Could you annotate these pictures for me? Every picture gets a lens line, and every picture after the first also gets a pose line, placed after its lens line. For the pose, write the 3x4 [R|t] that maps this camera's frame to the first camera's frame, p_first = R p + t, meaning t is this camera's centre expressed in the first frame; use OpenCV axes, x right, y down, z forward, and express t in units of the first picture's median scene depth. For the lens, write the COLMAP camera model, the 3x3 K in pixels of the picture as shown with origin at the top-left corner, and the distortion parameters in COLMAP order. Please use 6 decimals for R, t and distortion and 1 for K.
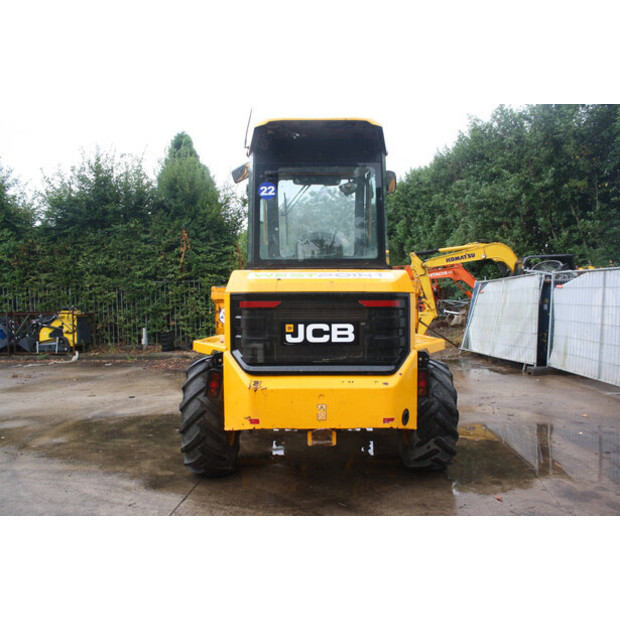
lens RADIAL K [[519.8, 0, 308.0], [0, 519.8, 319.8], [0, 0, 1]] dist [-0.168936, 0.145527]
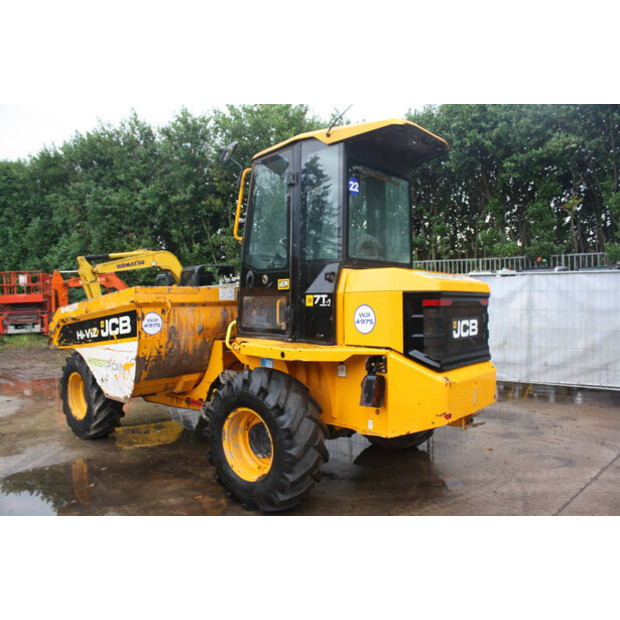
lens RADIAL K [[519.8, 0, 308.0], [0, 519.8, 319.8], [0, 0, 1]] dist [-0.168936, 0.145527]
pose [[0.651110, -0.025516, 0.758555, -0.222165], [0.040070, 0.999197, -0.000784, -0.001197], [-0.757925, 0.030906, 0.651609, 0.114291]]
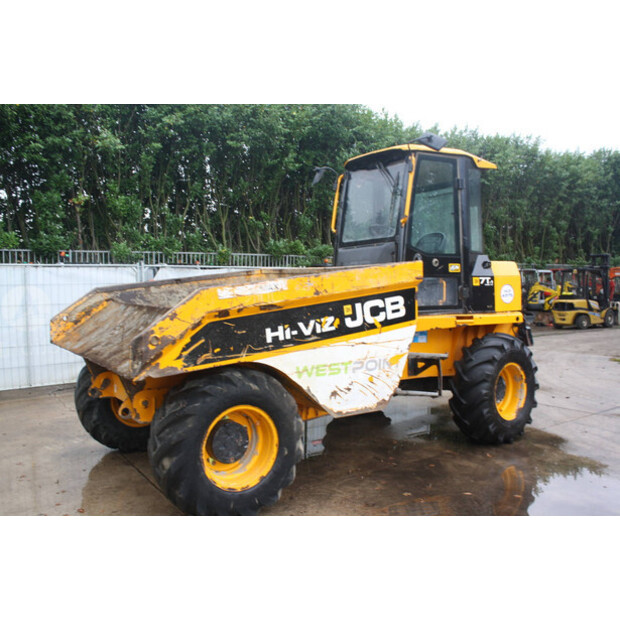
lens RADIAL K [[558.1, 0, 310.8], [0, 558.1, 316.6], [0, 0, 1]] dist [-0.171556, 0.174475]
pose [[-0.606444, -0.011475, 0.795043, -0.246591], [0.063023, 0.996056, 0.062449, -0.016633], [-0.792624, 0.087978, -0.603330, 0.566849]]
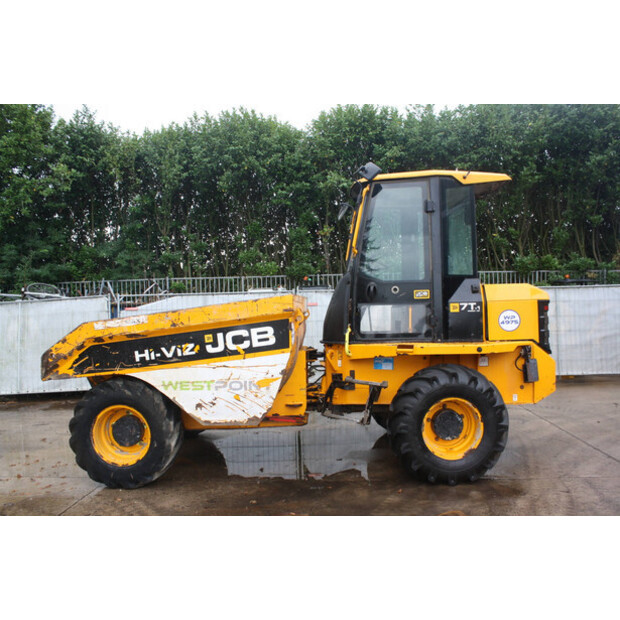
lens RADIAL K [[537.8, 0, 312.0], [0, 537.8, 321.9], [0, 0, 1]] dist [-0.168713, 0.151990]
pose [[-0.011534, -0.004766, 0.999922, -0.345029], [0.072566, 0.997348, 0.005590, -0.009890], [-0.997297, 0.072625, -0.011157, 0.361294]]
